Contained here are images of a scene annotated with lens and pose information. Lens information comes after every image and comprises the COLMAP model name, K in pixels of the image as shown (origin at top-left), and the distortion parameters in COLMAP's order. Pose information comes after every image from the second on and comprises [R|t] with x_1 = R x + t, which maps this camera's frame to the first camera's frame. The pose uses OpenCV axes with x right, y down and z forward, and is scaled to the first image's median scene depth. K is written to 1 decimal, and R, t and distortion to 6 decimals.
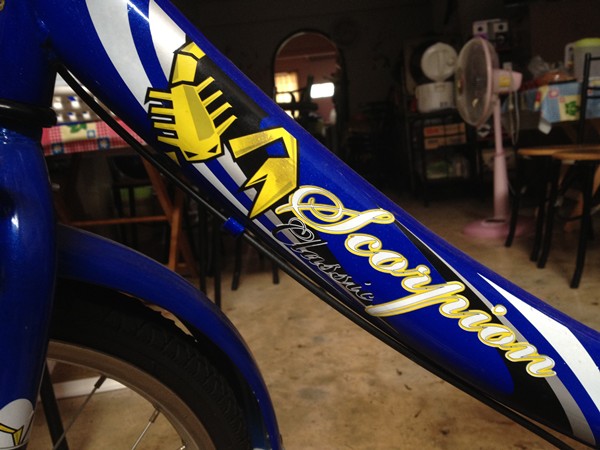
lens RADIAL K [[560.7, 0, 303.5], [0, 560.7, 213.8], [0, 0, 1]] dist [0.131092, -0.333403]
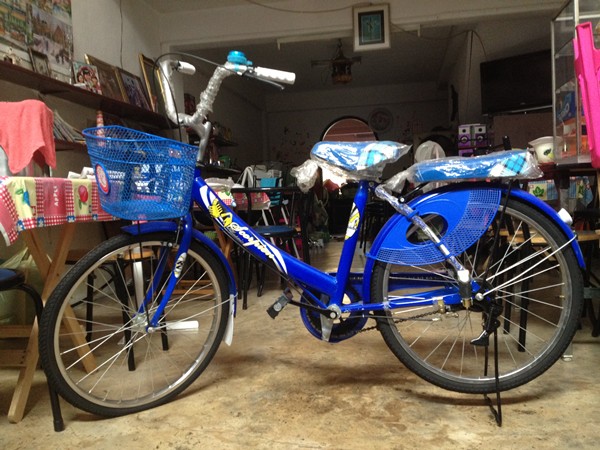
lens RADIAL K [[547.3, 0, 302.9], [0, 547.3, 225.7], [0, 0, 1]] dist [0.125779, -0.292967]
pose [[0.991867, 0.058655, -0.112958, 0.202095], [-0.067783, 0.994588, -0.078738, 0.056579], [0.107728, 0.085754, 0.990475, -0.677402]]
